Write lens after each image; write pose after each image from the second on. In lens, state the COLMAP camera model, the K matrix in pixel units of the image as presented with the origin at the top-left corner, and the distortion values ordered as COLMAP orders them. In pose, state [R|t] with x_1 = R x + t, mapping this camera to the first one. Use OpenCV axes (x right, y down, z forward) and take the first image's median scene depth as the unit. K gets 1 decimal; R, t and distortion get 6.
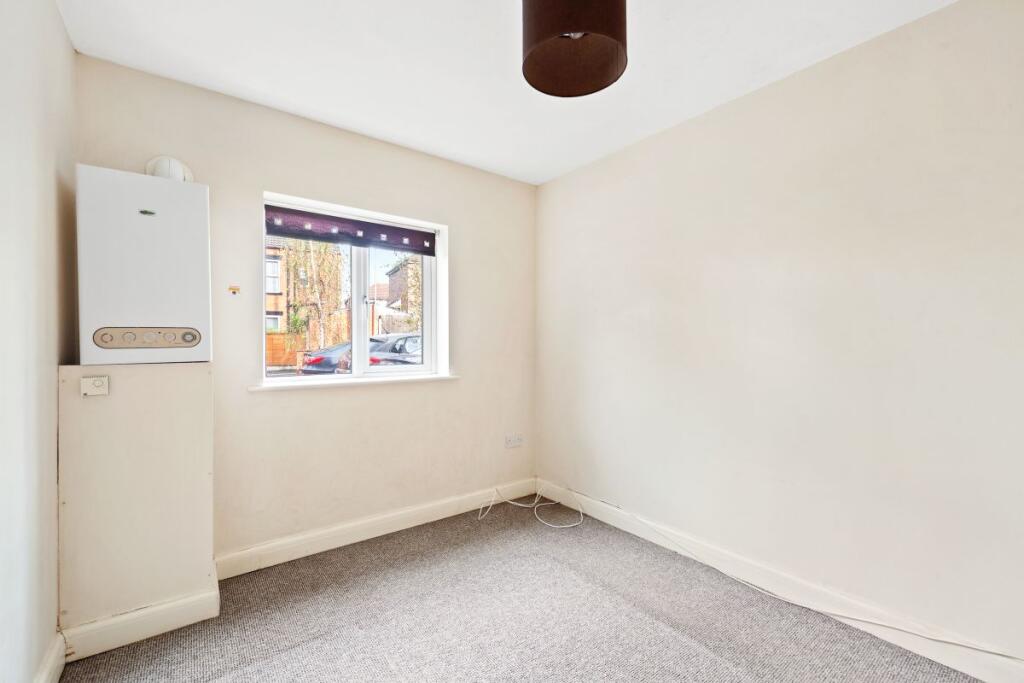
lens RADIAL K [[433.7, 0, 511.9], [0, 433.7, 331.1], [0, 0, 1]] dist [0.000394, -0.000290]
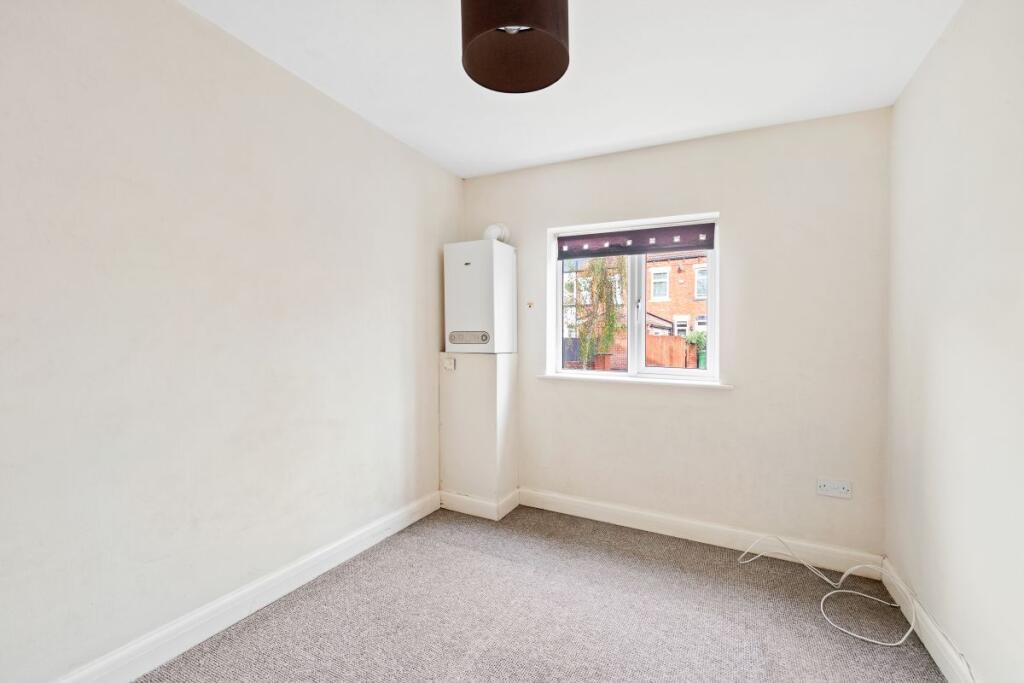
lens RADIAL K [[433.5, 0, 512.0], [0, 433.5, 341.5], [0, 0, 1]] dist [0.000874, -0.000105]
pose [[0.437573, 0.011154, -0.899114, 0.526190], [0.001601, 0.999912, 0.013184, 0.005389], [0.899181, -0.007209, 0.437517, 0.288674]]
